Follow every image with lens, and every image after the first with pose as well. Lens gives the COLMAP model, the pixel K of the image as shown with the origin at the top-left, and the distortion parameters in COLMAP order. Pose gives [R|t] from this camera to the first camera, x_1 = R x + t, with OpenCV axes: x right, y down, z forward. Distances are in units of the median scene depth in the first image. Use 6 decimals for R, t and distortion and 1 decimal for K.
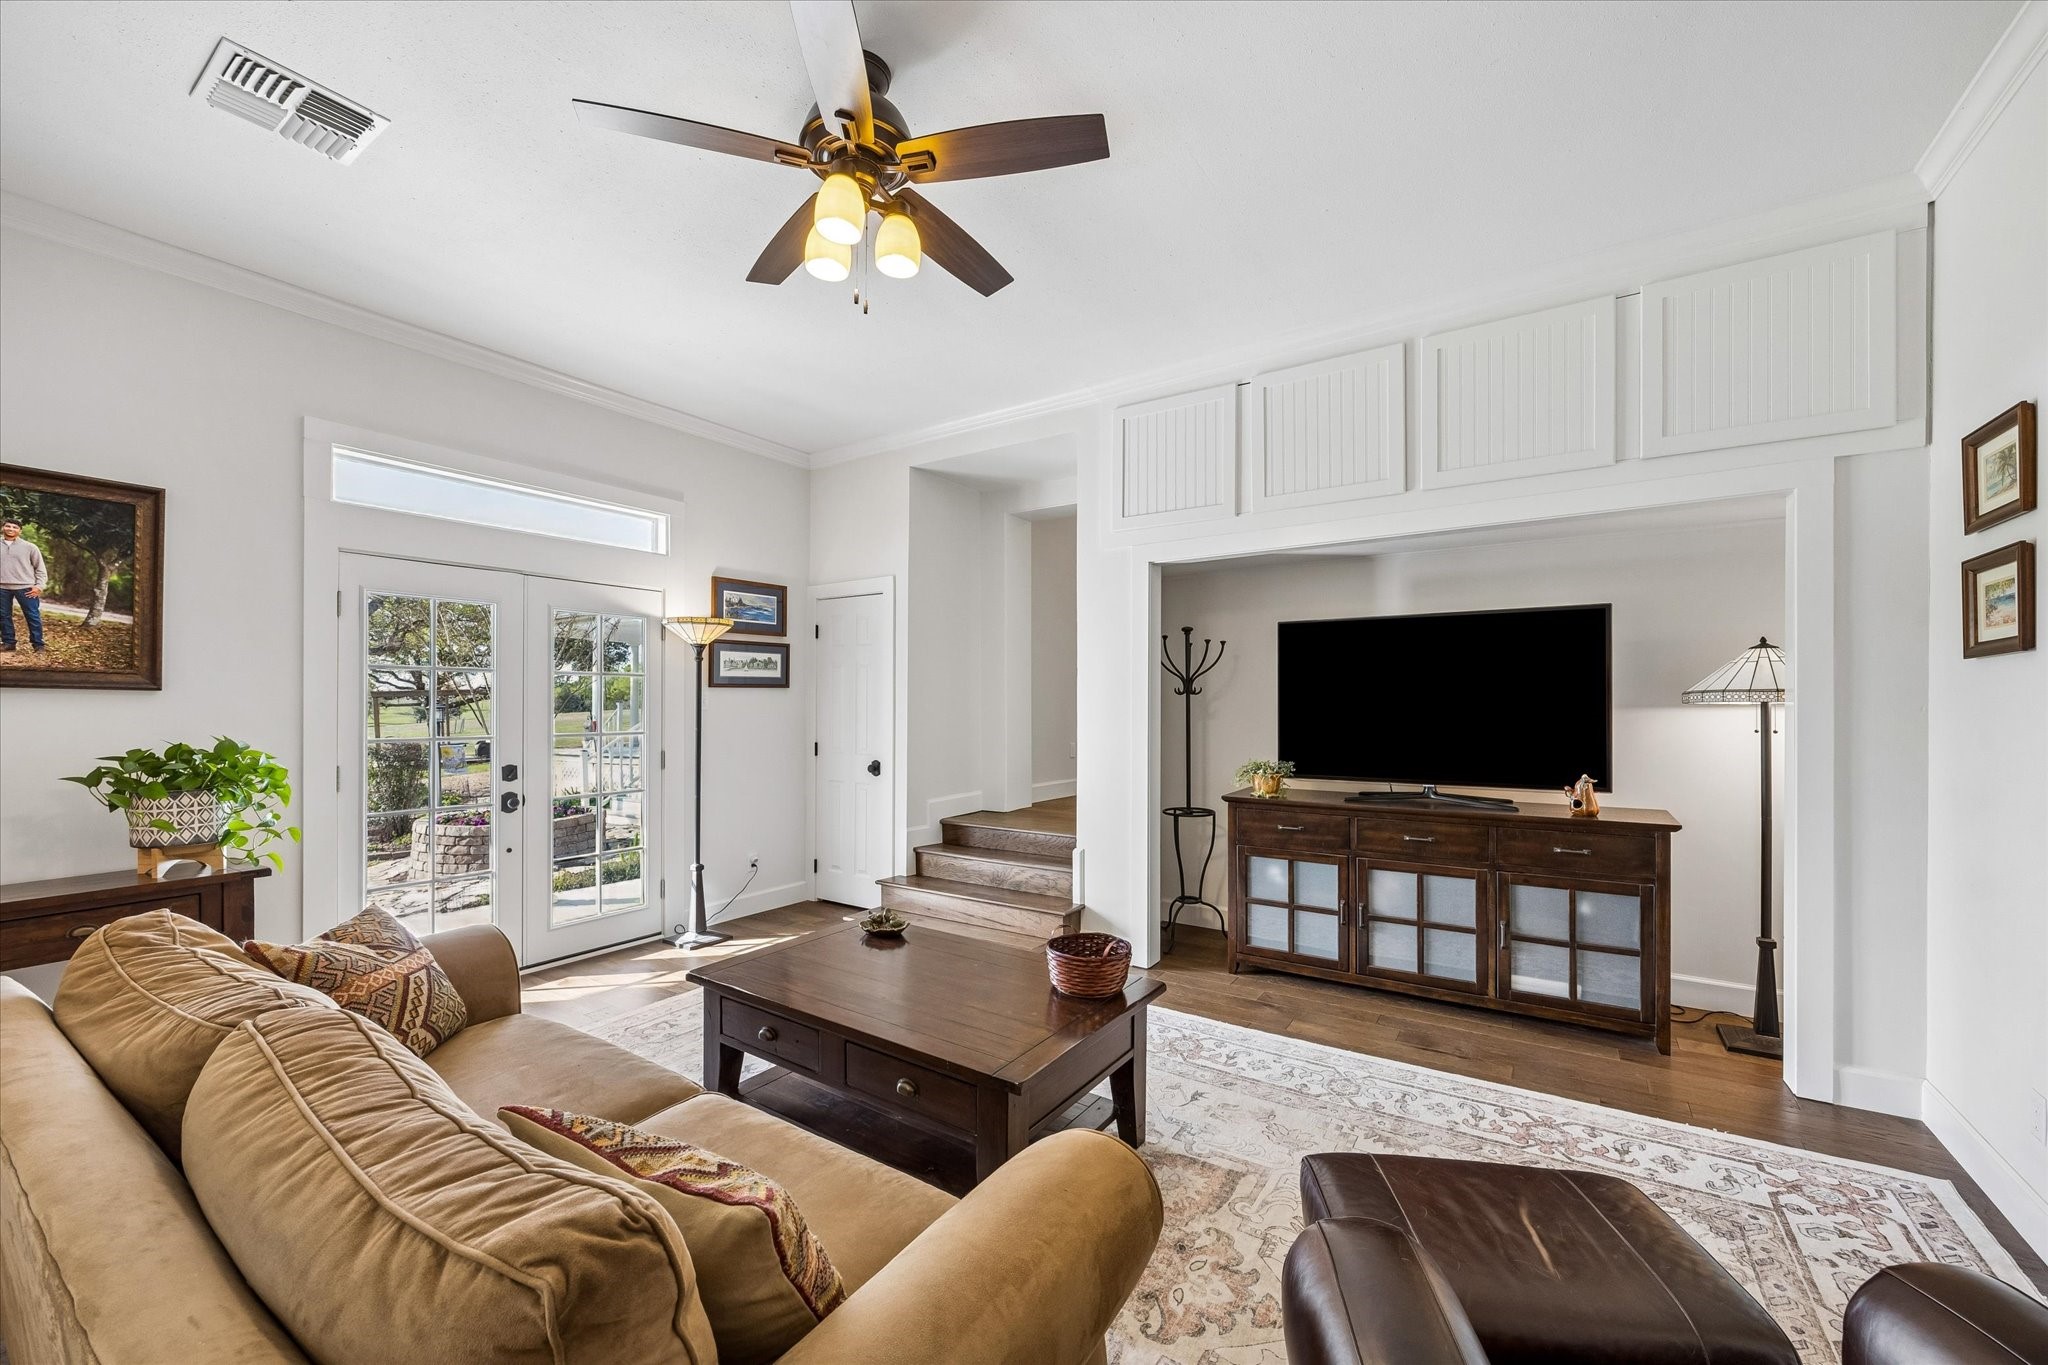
lens RADIAL K [[838.6, 0, 1021.6], [0, 838.6, 699.3], [0, 0, 1]] dist [-0.000594, -0.000358]
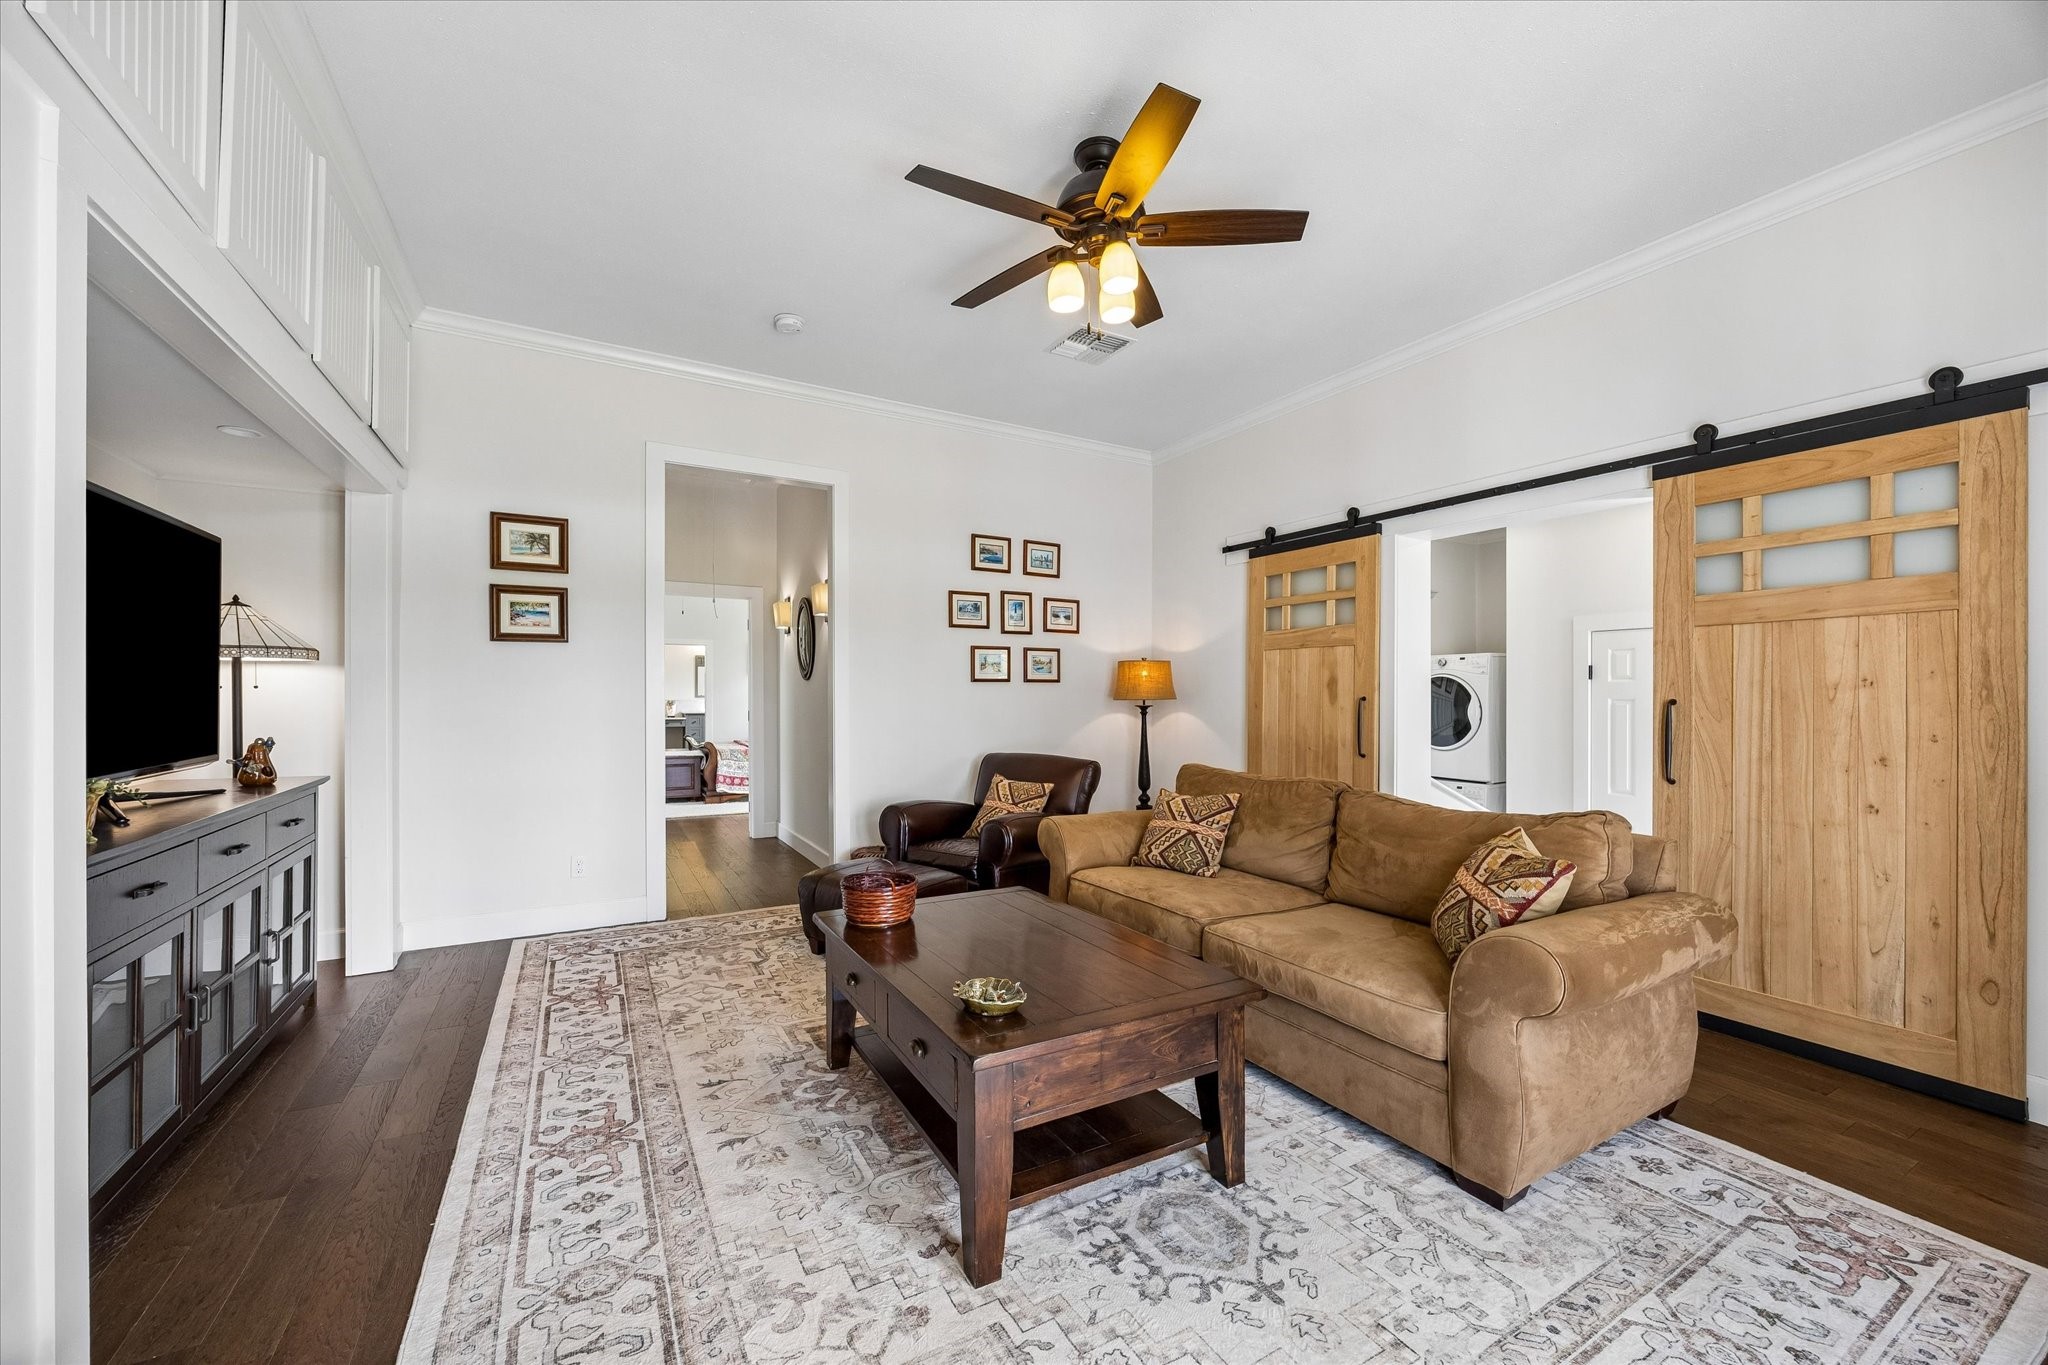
lens RADIAL K [[838.6, 0, 1021.6], [0, 838.6, 699.3], [0, 0, 1]] dist [-0.000594, -0.000358]
pose [[-0.893523, 0.000038, 0.449017, -0.358783], [0.001216, 0.999997, 0.002336, 0.042894], [-0.449016, 0.002633, -0.893520, 1.214118]]
